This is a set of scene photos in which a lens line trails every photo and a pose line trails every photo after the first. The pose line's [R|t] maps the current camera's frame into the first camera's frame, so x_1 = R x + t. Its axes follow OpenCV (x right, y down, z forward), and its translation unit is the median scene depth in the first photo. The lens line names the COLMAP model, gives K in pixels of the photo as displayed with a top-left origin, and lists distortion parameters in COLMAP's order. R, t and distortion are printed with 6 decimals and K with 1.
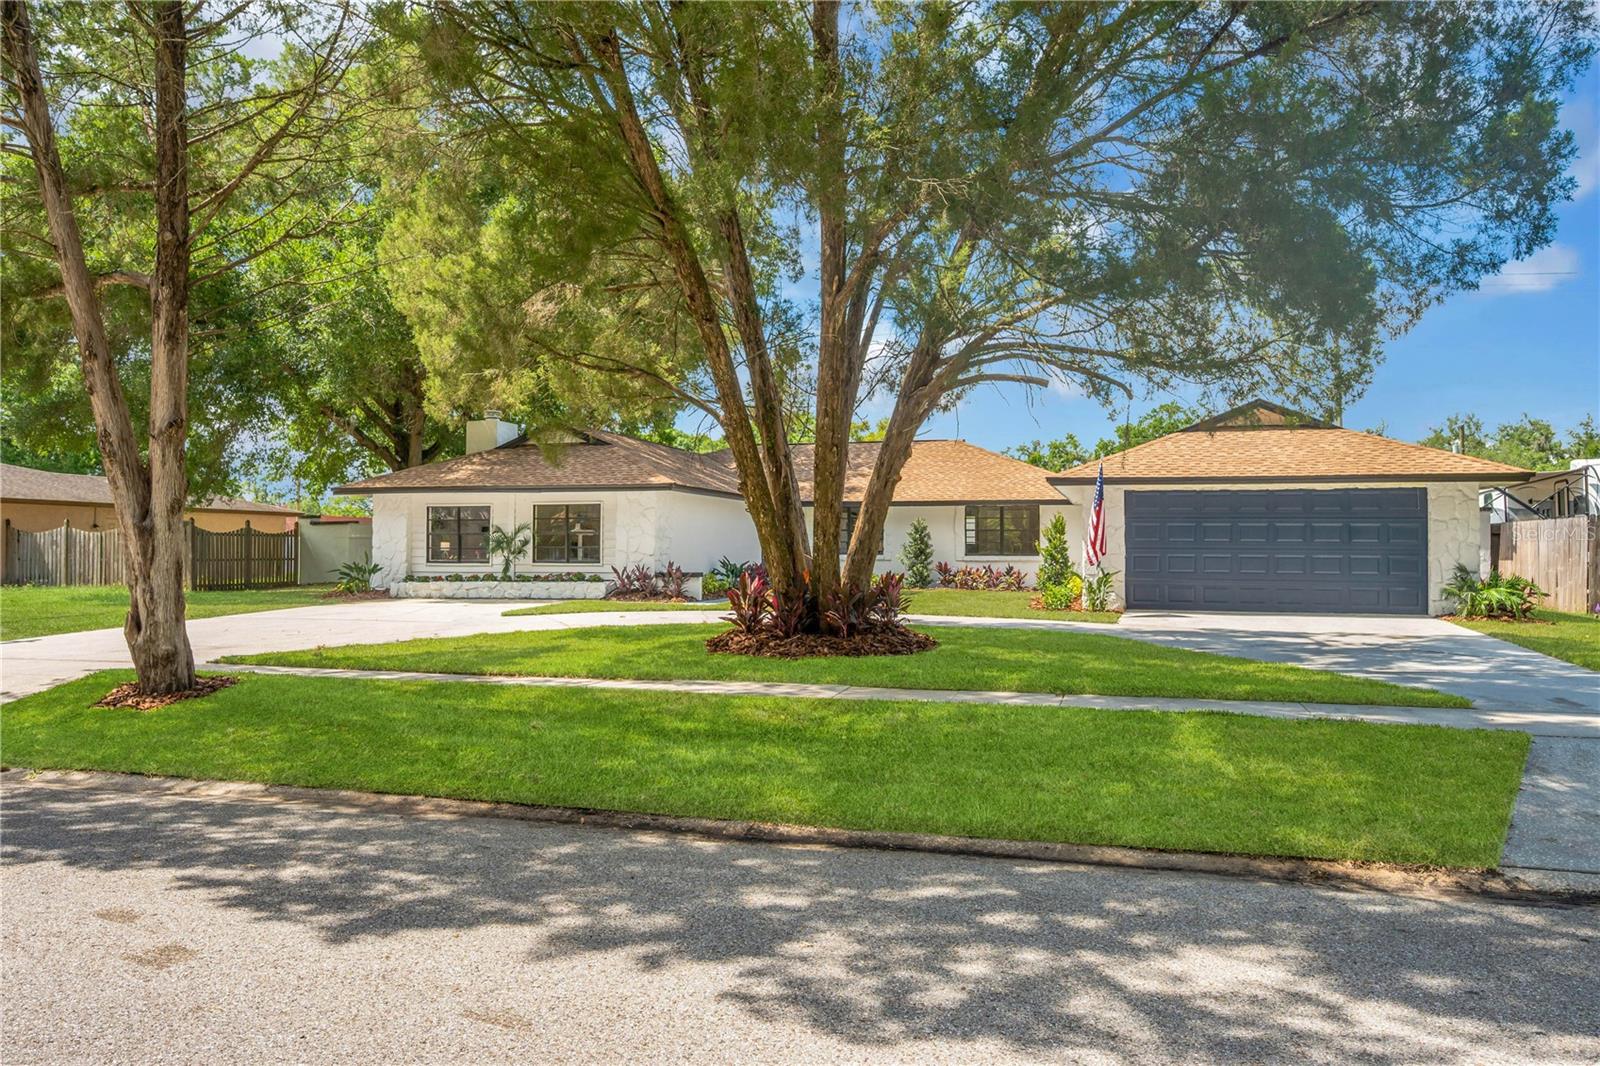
lens RADIAL K [[1136.2, 0, 786.1], [0, 1136.2, 526.0], [0, 0, 1]] dist [0.000291, -0.000542]
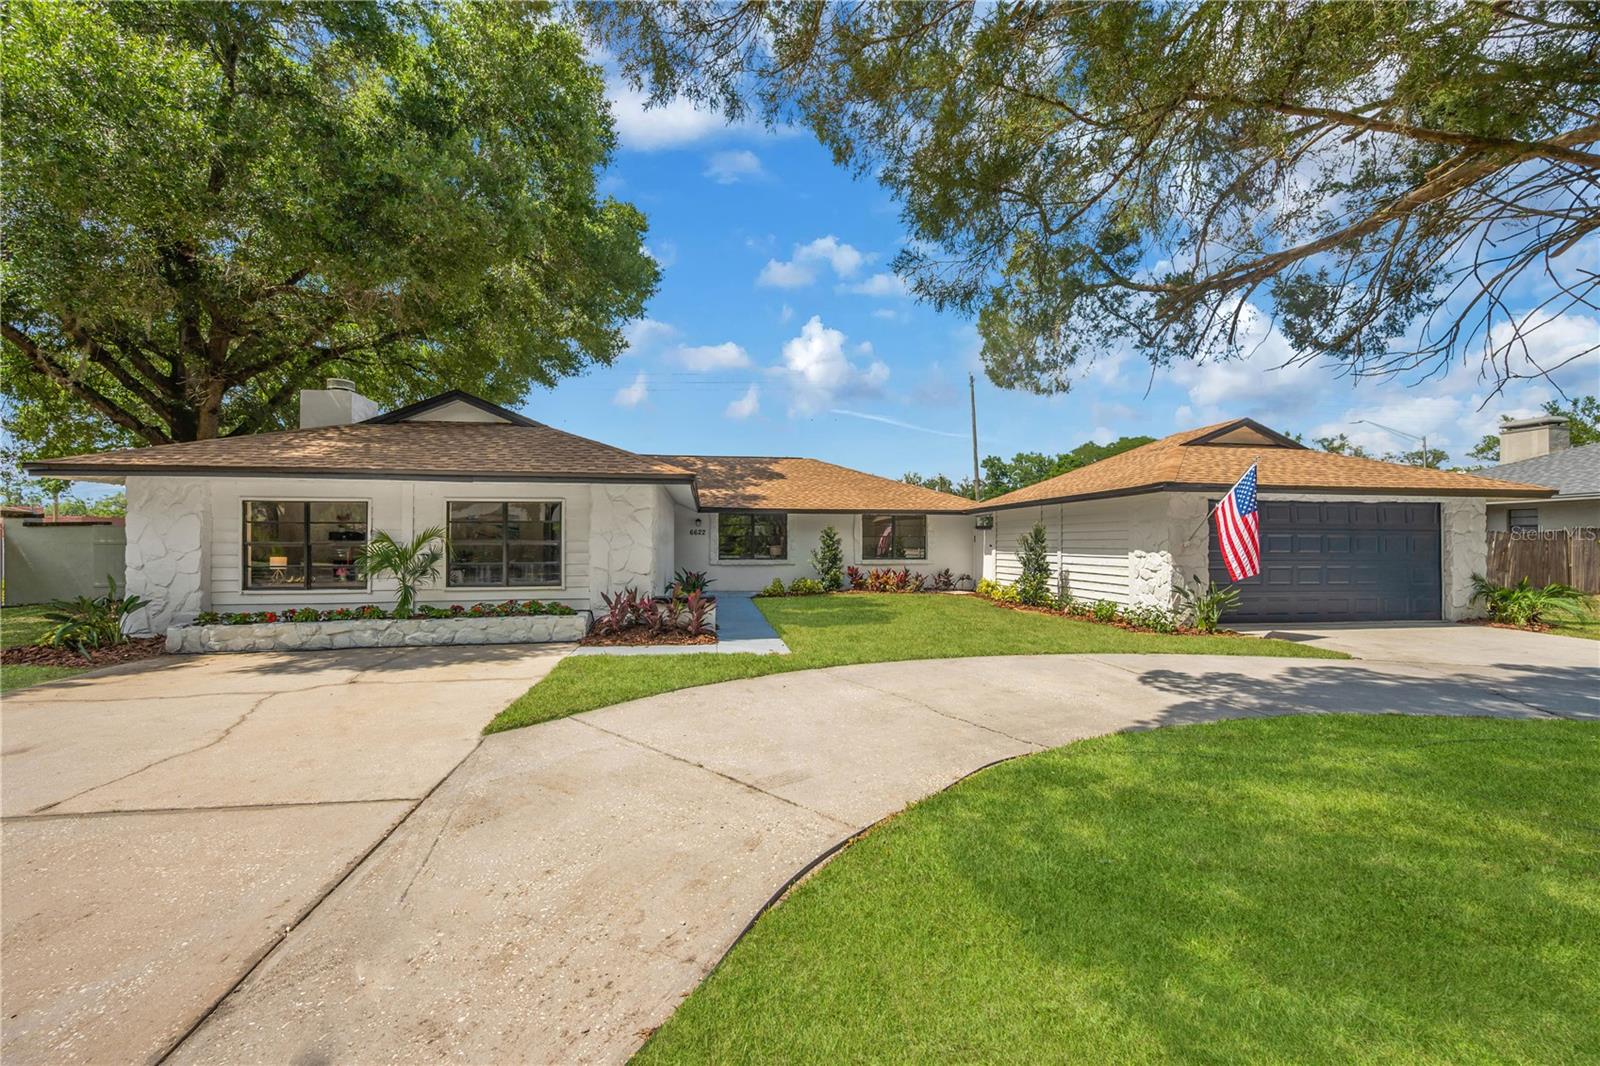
lens RADIAL K [[646.4, 0, 810.8], [0, 646.4, 541.1], [0, 0, 1]] dist [0.000848, -0.000135]
pose [[0.900785, -0.001769, 0.434261, -0.217550], [-0.006294, 0.999834, 0.017127, -0.003317], [-0.434219, -0.018161, 0.900624, 0.624680]]
